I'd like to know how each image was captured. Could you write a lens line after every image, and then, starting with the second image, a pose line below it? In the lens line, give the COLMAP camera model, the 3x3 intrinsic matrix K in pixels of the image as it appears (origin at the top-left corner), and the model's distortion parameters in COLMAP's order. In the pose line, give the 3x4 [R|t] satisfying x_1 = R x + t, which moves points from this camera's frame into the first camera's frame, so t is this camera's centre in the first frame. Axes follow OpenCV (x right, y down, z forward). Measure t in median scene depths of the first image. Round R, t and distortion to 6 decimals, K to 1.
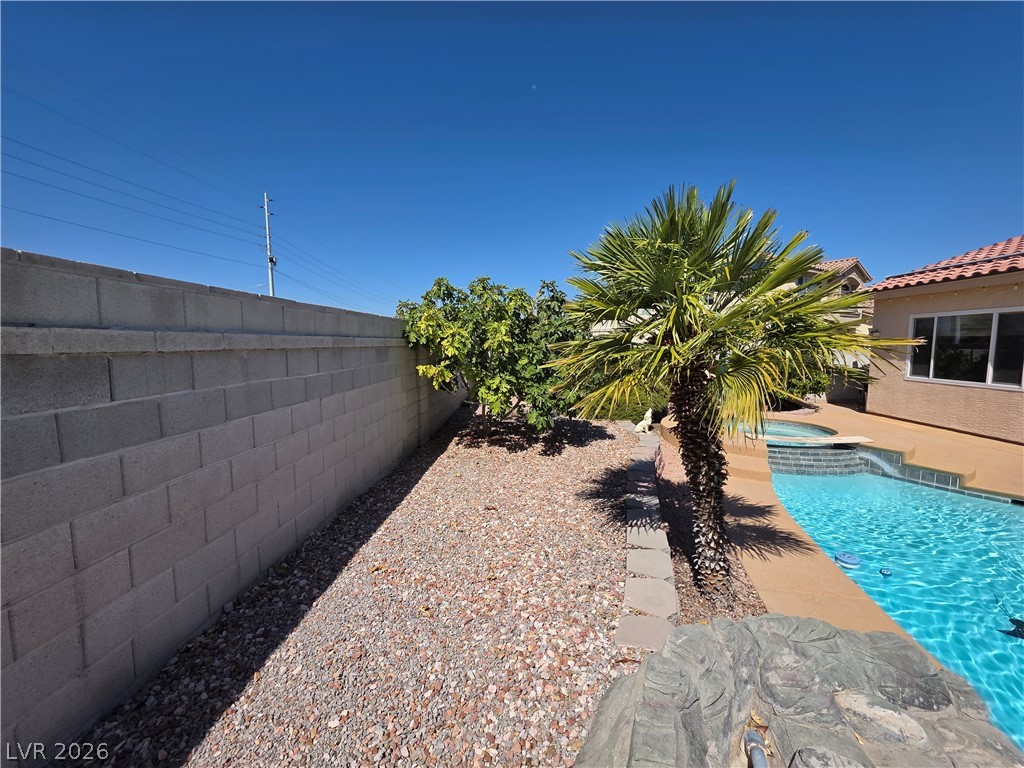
lens RADIAL K [[408.9, 0, 517.1], [0, 408.9, 382.3], [0, 0, 1]] dist [0.003298, -0.000783]
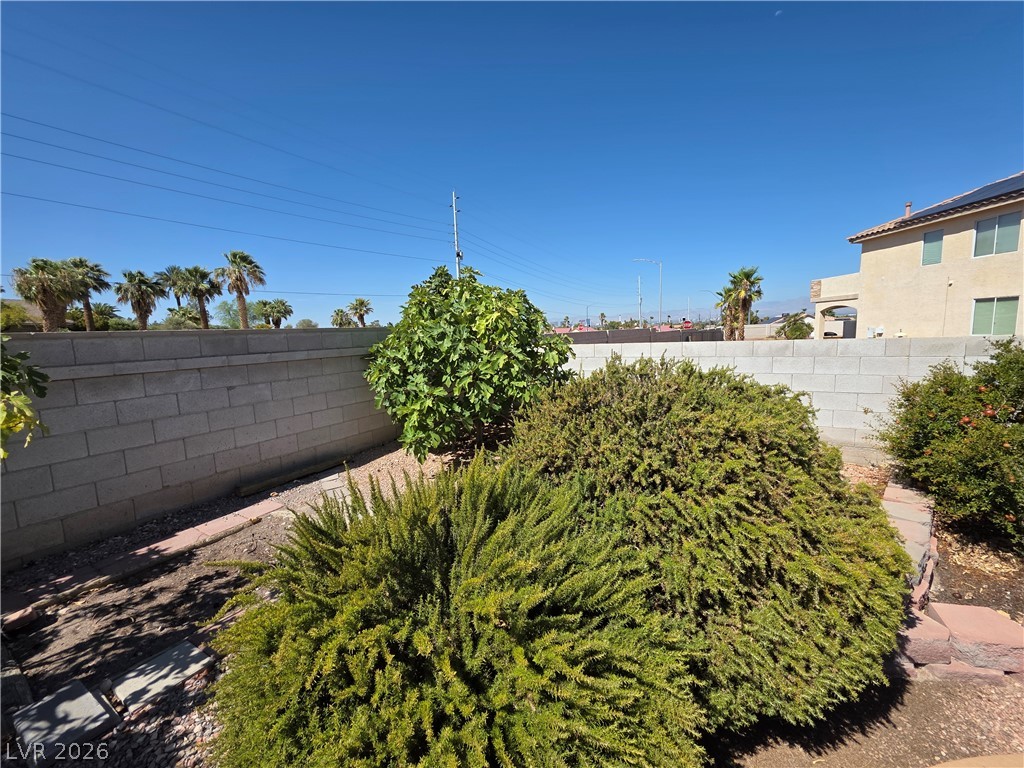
lens RADIAL K [[408.9, 0, 516.7], [0, 408.9, 381.4], [0, 0, 1]] dist [0.003298, -0.000783]
pose [[0.875976, 0.027002, -0.481599, 0.457194], [-0.009653, 0.999213, 0.038465, -0.107886], [0.482259, -0.029046, 0.875547, 1.131091]]
